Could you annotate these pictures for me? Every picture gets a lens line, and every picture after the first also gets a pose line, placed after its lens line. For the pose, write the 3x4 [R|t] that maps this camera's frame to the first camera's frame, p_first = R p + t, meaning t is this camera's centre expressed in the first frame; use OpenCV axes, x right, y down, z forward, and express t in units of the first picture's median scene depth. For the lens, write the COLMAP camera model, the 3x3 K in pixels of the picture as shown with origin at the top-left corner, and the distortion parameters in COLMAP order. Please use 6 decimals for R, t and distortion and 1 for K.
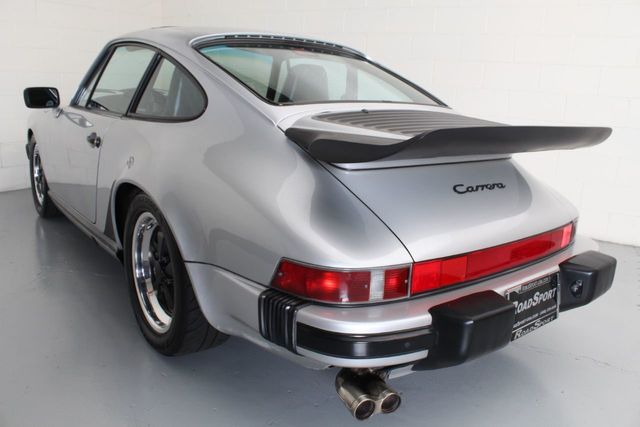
lens RADIAL K [[506.8, 0, 320.0], [0, 506.8, 223.1], [0, 0, 1]] dist [-0.064339, -0.000433]
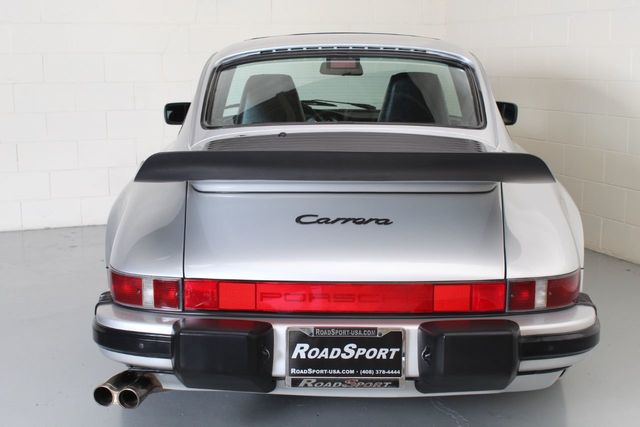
lens RADIAL K [[890.7, 0, 320.0], [0, 890.7, 213.5], [0, 0, 1]] dist [-0.055396, -0.022337]
pose [[0.772144, 0.059982, -0.632610, 1.331091], [-0.131567, 0.989053, -0.066809, 0.026663], [0.621678, 0.134817, 0.771583, -0.232240]]
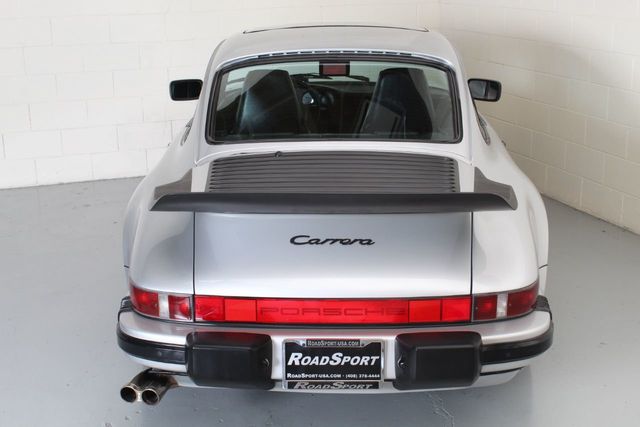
lens RADIAL K [[890.7, 0, 320.0], [0, 890.7, 213.5], [0, 0, 1]] dist [-0.055396, -0.022337]
pose [[0.769994, 0.122492, -0.626182, 1.480430], [-0.123923, 0.991421, 0.041555, -0.207114], [0.625901, 0.045601, 0.778568, -0.422522]]
